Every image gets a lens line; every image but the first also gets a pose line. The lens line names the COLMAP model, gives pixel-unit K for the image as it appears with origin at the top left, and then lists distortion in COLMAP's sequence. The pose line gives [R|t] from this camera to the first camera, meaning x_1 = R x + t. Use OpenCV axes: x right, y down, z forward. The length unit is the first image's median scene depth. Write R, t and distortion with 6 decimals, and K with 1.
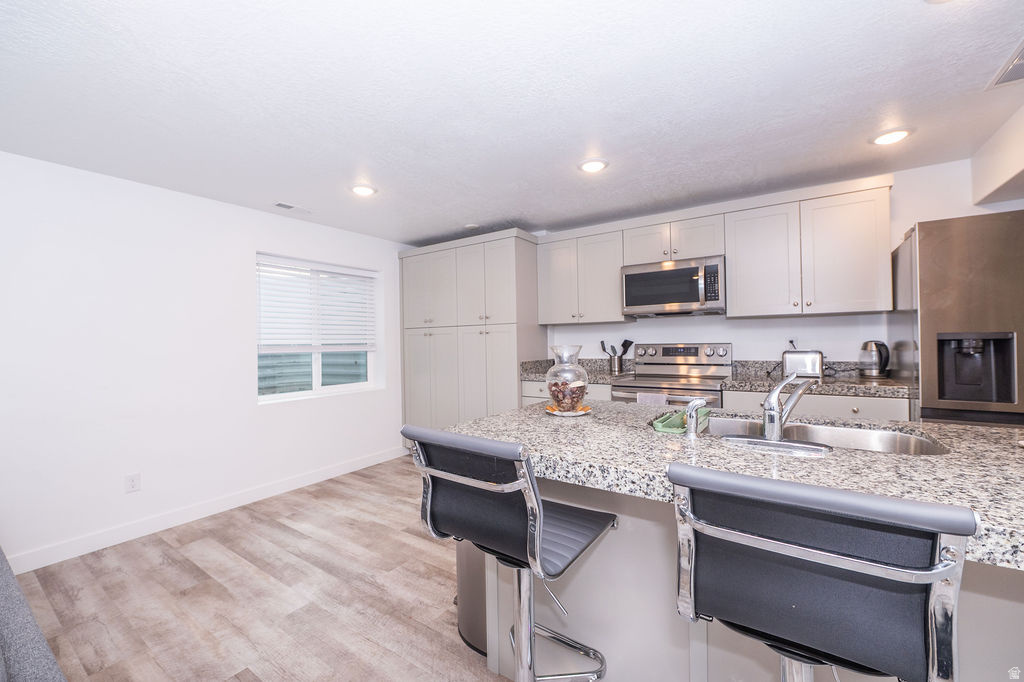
lens RADIAL K [[413.1, 0, 512.0], [0, 413.1, 341.0], [0, 0, 1]] dist [0.001272, -0.000038]
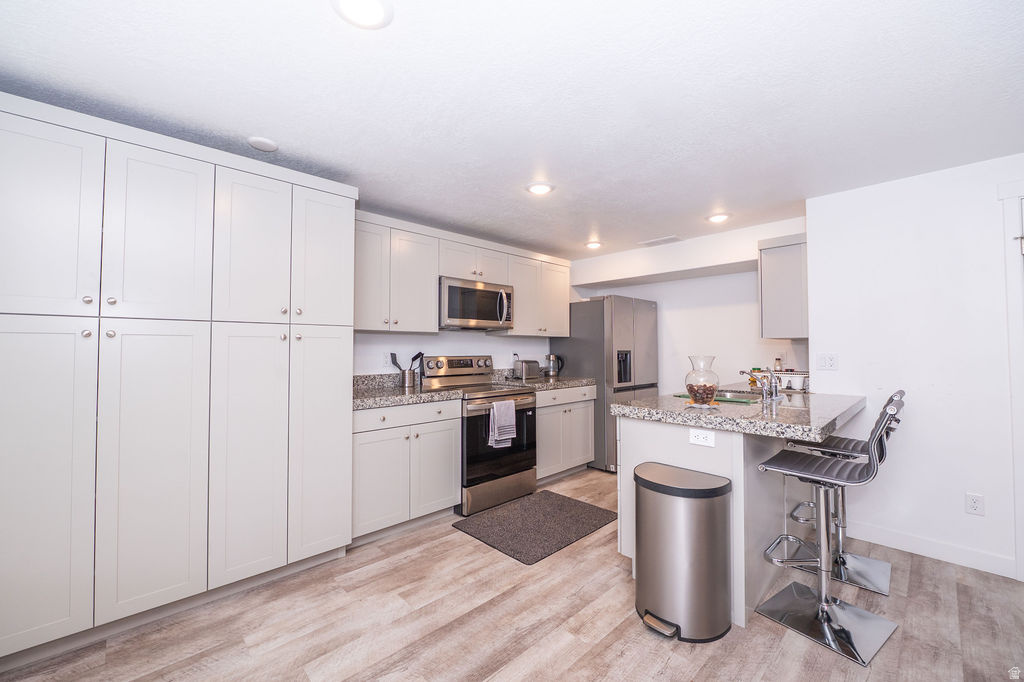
lens RADIAL K [[405.9, 0, 513.1], [0, 405.9, 338.6], [0, 0, 1]] dist [-0.010776, -0.000331]
pose [[0.201134, 0.041632, 0.978679, -2.345818], [-0.003477, 0.999120, -0.041787, 0.017040], [-0.979558, 0.005002, 0.201102, 2.445986]]
